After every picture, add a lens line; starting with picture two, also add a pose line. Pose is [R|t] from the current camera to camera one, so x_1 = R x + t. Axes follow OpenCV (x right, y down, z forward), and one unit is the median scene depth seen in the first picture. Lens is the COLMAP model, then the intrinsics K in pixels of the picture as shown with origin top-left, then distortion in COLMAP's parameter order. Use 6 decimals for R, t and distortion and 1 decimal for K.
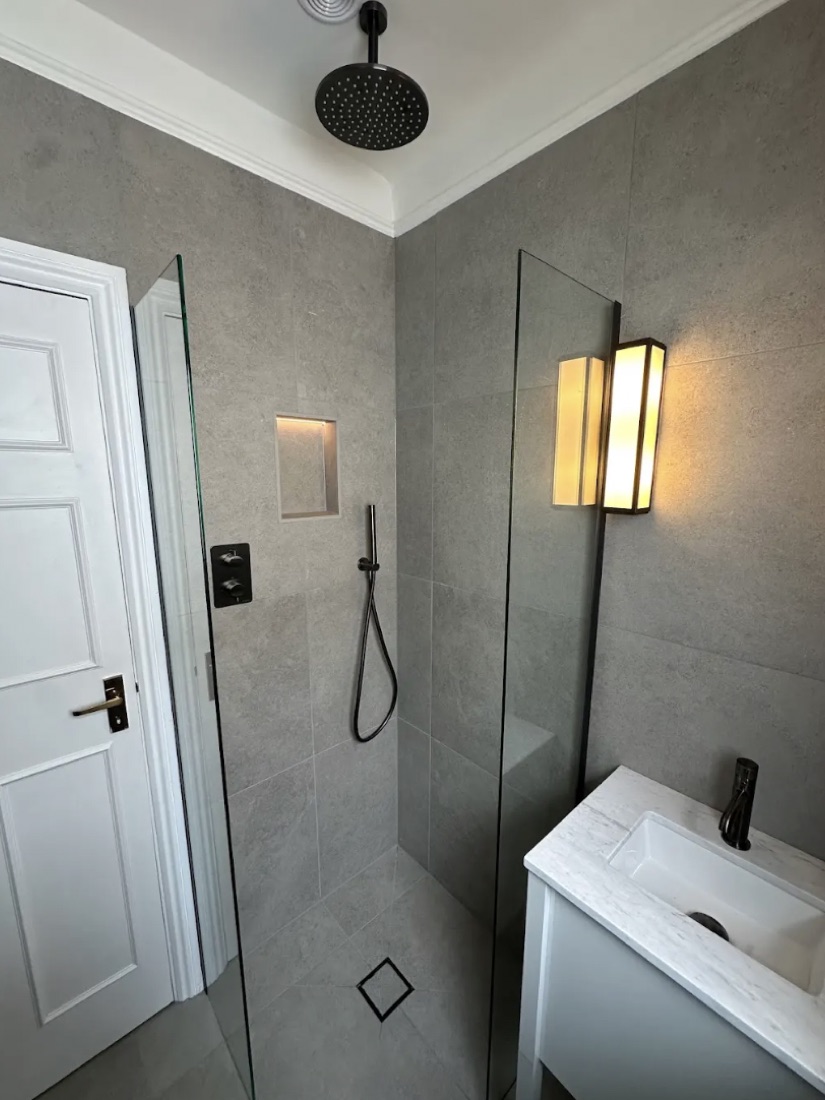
lens RADIAL K [[444.5, 0, 412.7], [0, 444.5, 550.1], [0, 0, 1]] dist [-0.001612, 0.000029]
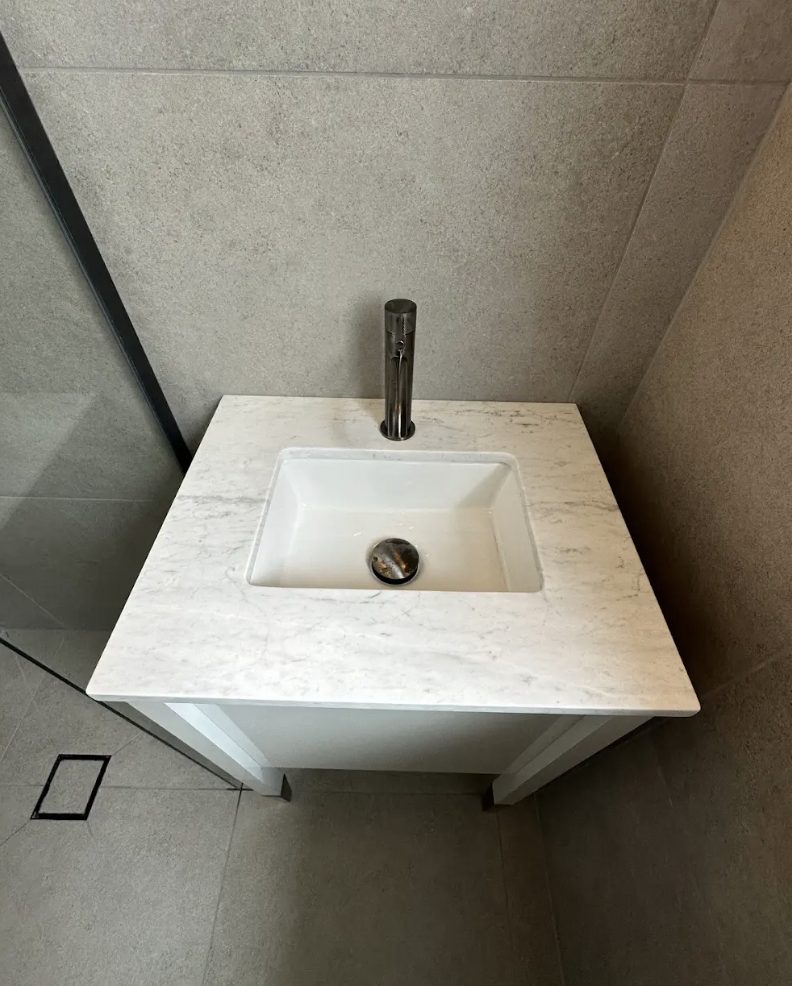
lens RADIAL K [[449.2, 0, 393.8], [0, 449.2, 490.9], [0, 0, 1]] dist [0.000571, 0.000080]
pose [[0.683110, -0.546548, 0.484403, 0.320612], [0.120268, 0.738411, 0.663540, 0.254975], [-0.720345, -0.395012, 0.570147, 0.544620]]
